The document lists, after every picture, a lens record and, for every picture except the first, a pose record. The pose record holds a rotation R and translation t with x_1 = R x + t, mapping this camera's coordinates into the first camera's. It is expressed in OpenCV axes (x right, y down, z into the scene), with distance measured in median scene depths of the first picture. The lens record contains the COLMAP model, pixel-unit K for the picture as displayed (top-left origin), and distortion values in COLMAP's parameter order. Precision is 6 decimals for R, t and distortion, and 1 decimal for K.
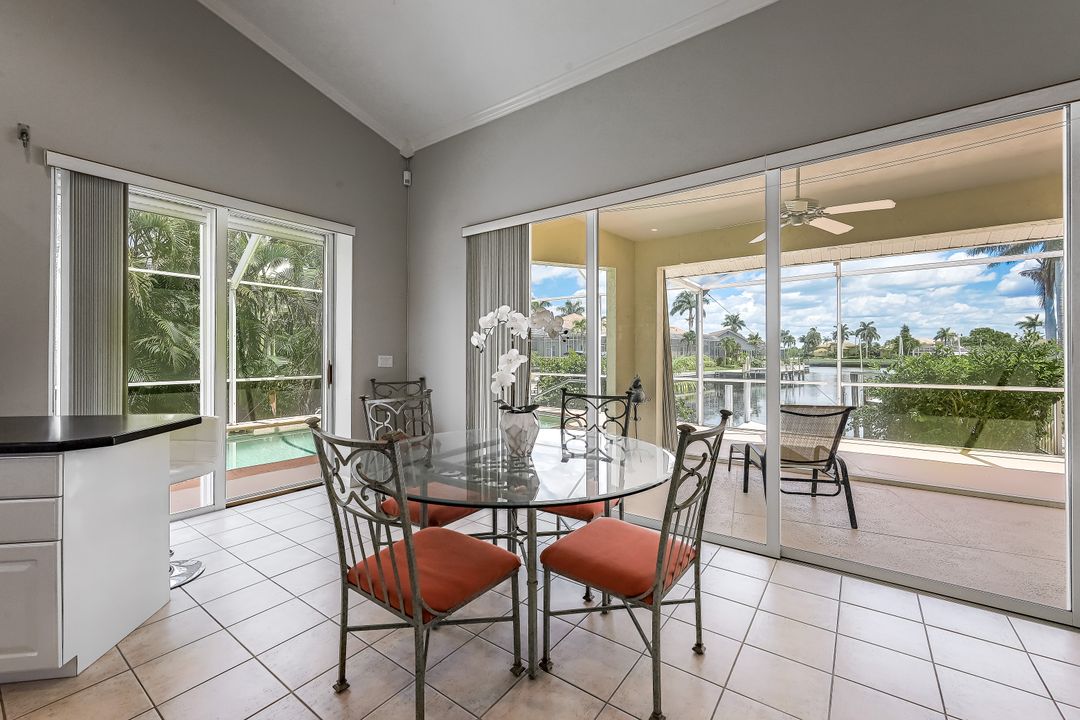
lens RADIAL K [[437.6, 0, 540.9], [0, 437.6, 354.5], [0, 0, 1]] dist [-0.007242, 0.000744]
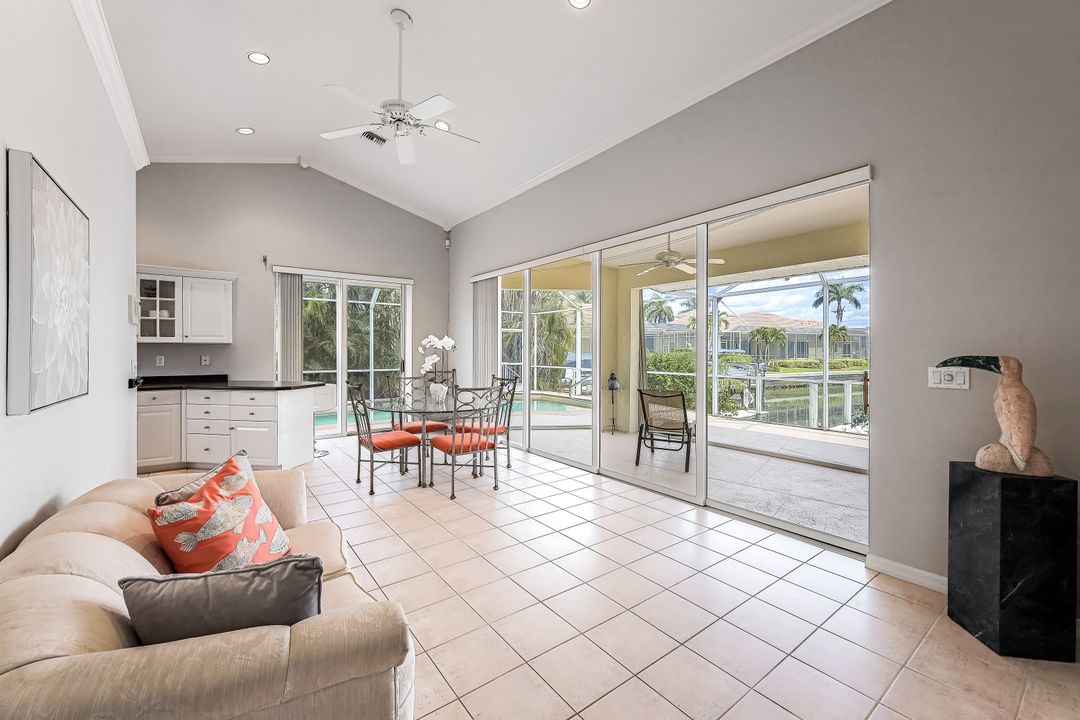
lens RADIAL K [[437.6, 0, 538.3], [0, 437.6, 353.3], [0, 0, 1]] dist [-0.007242, 0.000744]
pose [[0.953594, 0.003373, -0.301077, 0.619143], [-0.001752, 0.999982, 0.005655, -0.017981], [0.301091, -0.004865, 0.953583, -0.539395]]
